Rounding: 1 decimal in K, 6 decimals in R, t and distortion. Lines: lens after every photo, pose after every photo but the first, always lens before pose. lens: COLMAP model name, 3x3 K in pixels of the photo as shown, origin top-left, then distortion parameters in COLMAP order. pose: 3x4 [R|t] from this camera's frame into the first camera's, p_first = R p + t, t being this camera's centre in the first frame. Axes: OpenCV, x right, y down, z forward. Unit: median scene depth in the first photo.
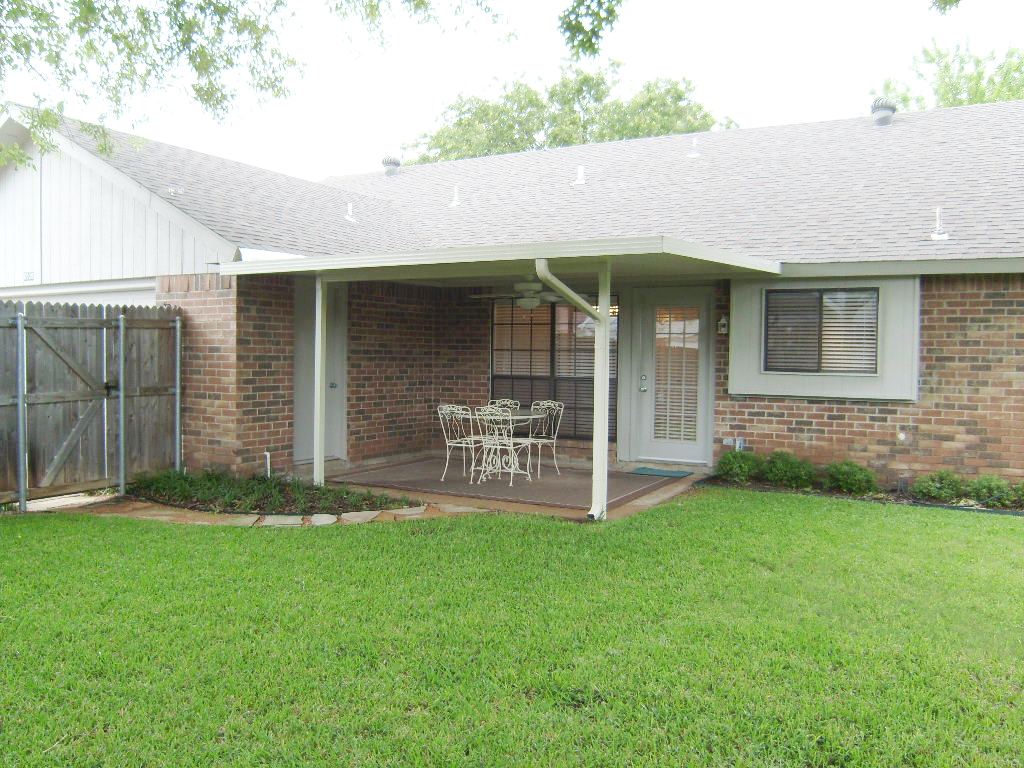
lens RADIAL K [[838.8, 0, 508.2], [0, 838.8, 382.1], [0, 0, 1]] dist [-0.085786, 0.009366]
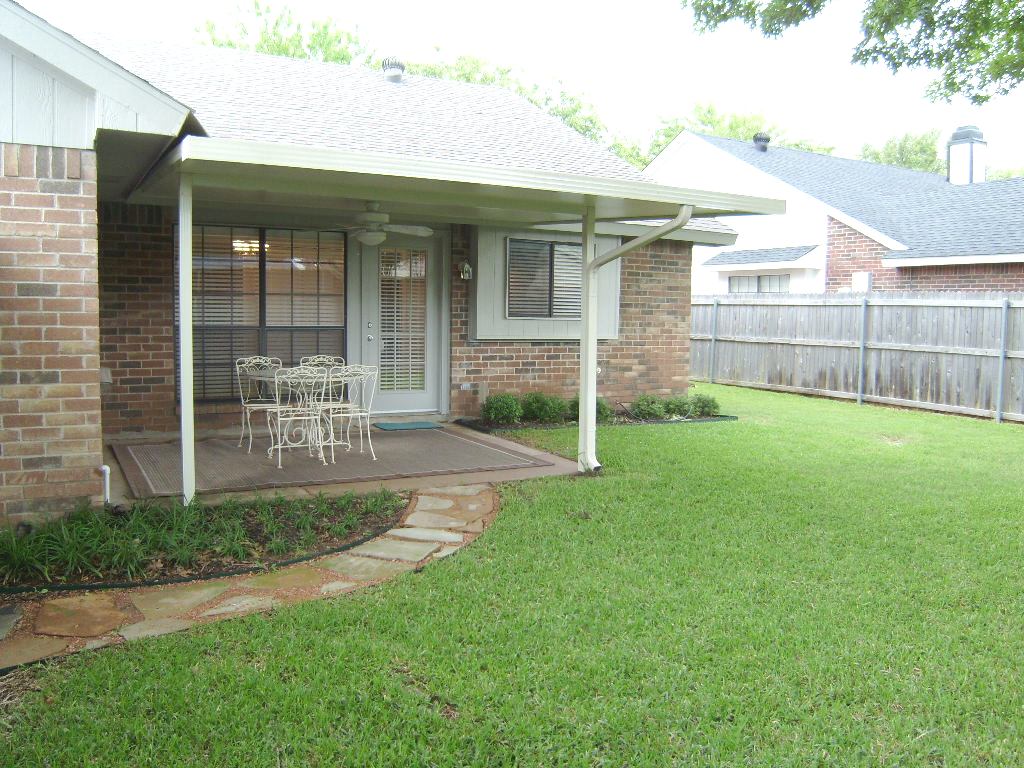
lens RADIAL K [[838.8, 0, 508.8], [0, 838.8, 381.6], [0, 0, 1]] dist [-0.085786, 0.009366]
pose [[0.544350, -0.075837, 0.835423, -0.599089], [0.016643, 0.996685, 0.079631, -0.016326], [-0.838693, -0.029443, 0.543808, 0.433658]]
